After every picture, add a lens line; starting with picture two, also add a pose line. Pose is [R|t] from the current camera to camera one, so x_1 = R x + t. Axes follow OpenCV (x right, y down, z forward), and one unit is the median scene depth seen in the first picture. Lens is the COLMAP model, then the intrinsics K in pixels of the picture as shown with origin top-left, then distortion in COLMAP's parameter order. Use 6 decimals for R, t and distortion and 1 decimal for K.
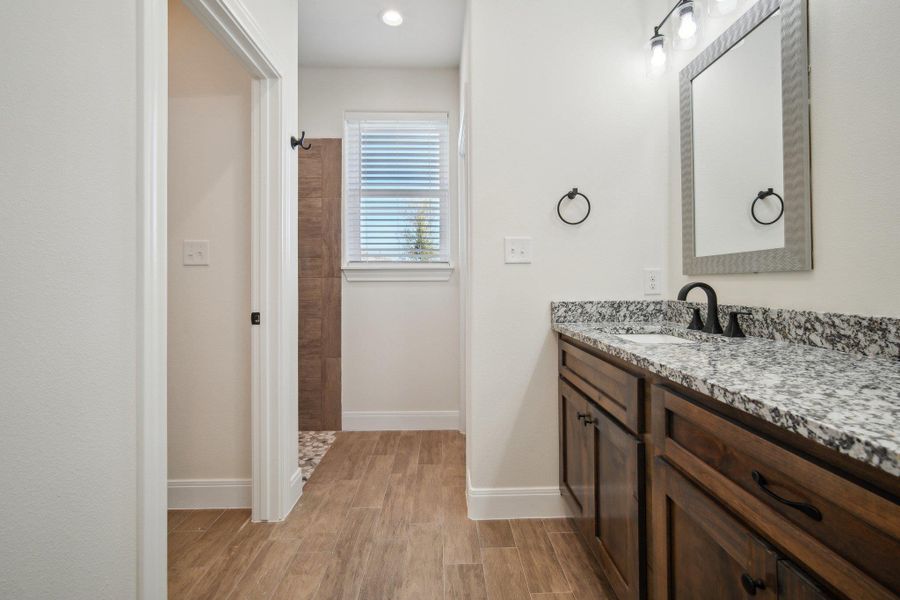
lens RADIAL K [[395.7, 0, 453.4], [0, 395.7, 295.6], [0, 0, 1]] dist [-0.003022, 0.000005]
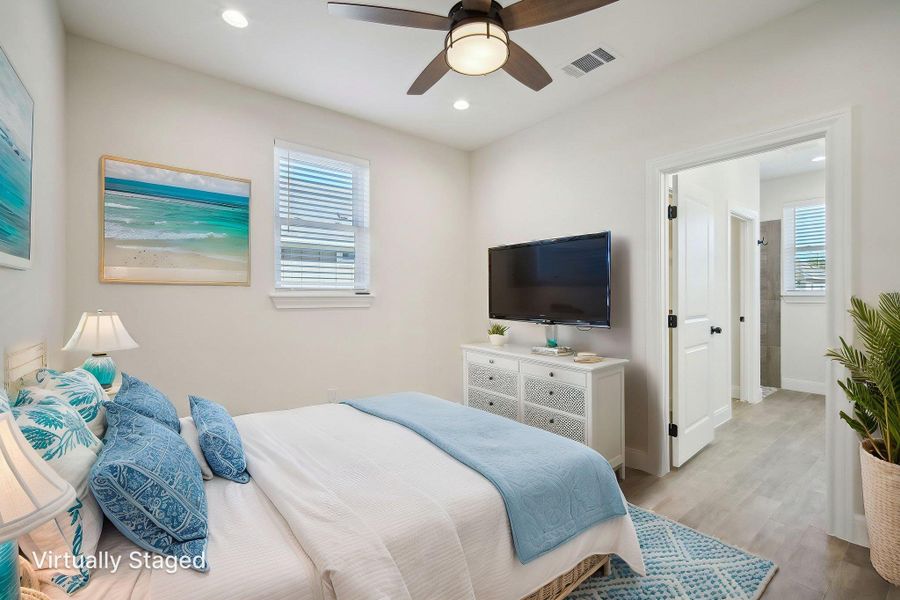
lens RADIAL K [[400.2, 0, 469.9], [0, 400.2, 287.2], [0, 0, 1]] dist [-0.000455, 0.000006]
pose [[0.622609, -0.008684, -0.782485, 0.554042], [-0.029345, 0.998976, -0.034436, -0.007306], [0.781983, 0.044402, 0.621716, -2.670768]]
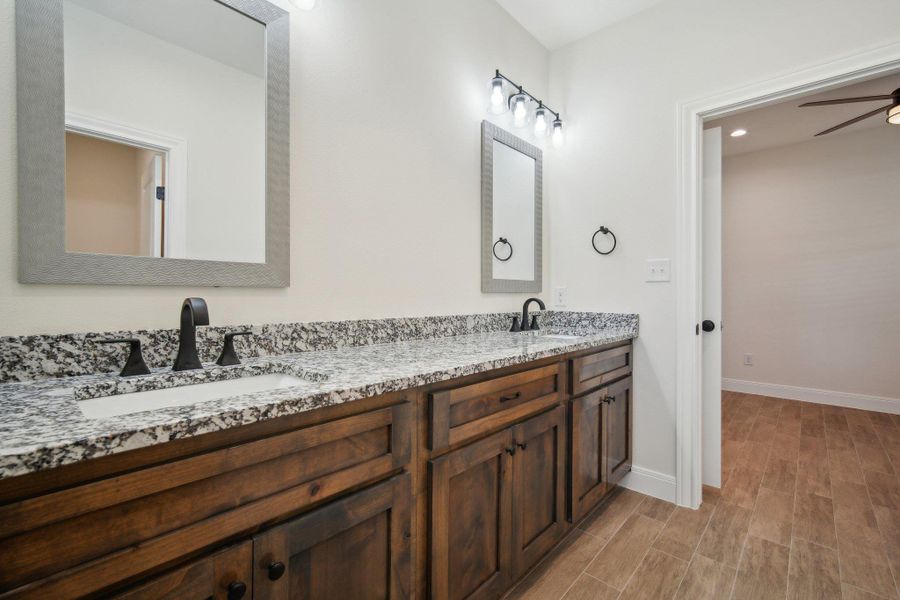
lens RADIAL K [[395.7, 0, 453.4], [0, 395.7, 295.6], [0, 0, 1]] dist [-0.003022, 0.000005]
pose [[-0.725358, 0.001047, 0.688371, -0.237808], [0.019956, 0.999611, 0.019508, -0.055031], [-0.688082, 0.027888, -0.725097, 1.555568]]
